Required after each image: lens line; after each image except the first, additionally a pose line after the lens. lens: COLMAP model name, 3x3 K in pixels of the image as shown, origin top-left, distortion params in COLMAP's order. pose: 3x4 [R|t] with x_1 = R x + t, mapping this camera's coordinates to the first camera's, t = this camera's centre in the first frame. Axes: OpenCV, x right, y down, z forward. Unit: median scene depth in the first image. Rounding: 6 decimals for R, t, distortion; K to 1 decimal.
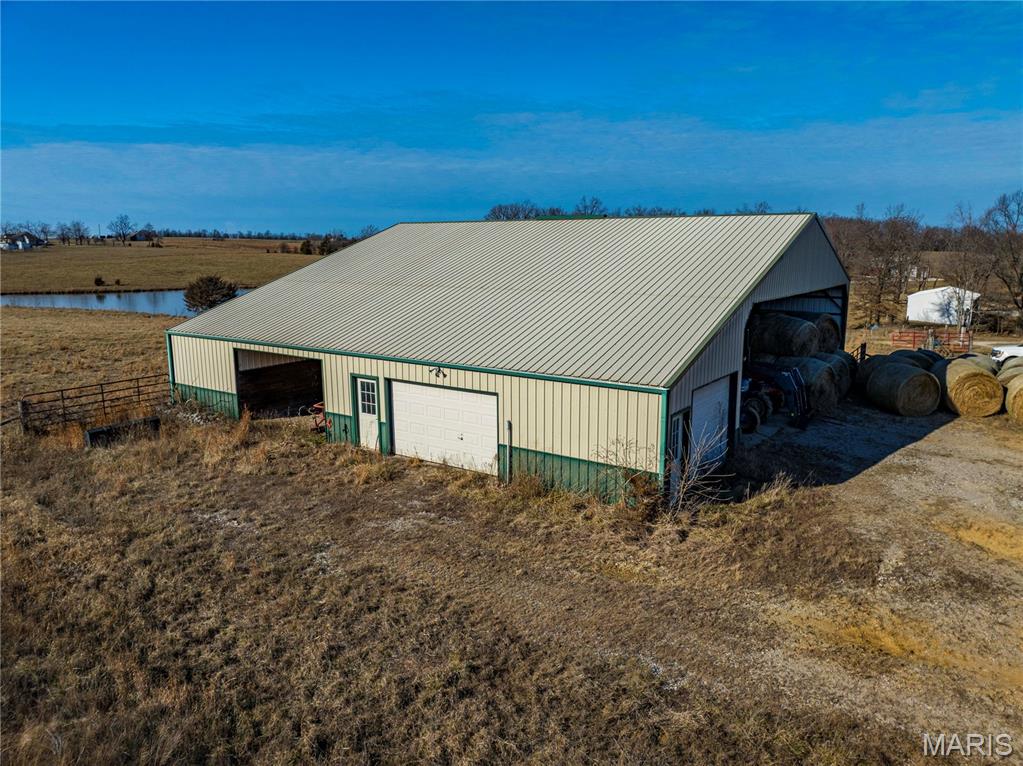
lens RADIAL K [[719.9, 0, 515.4], [0, 719.9, 382.3], [0, 0, 1]] dist [-0.051947, 0.020880]
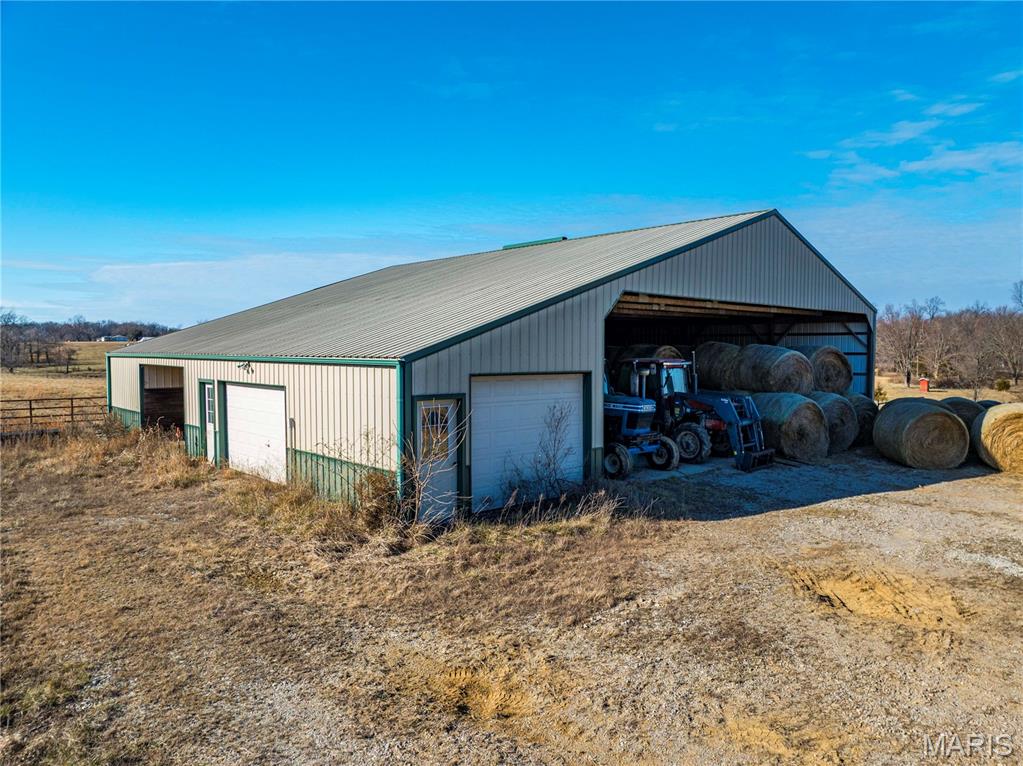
lens RADIAL K [[719.9, 0, 515.4], [0, 719.9, 382.3], [0, 0, 1]] dist [-0.051947, 0.020880]
pose [[0.975267, 0.013605, -0.220610, 0.426510], [-0.044506, 0.989748, -0.135712, 0.112885], [0.216502, 0.142174, 0.965874, 0.232796]]
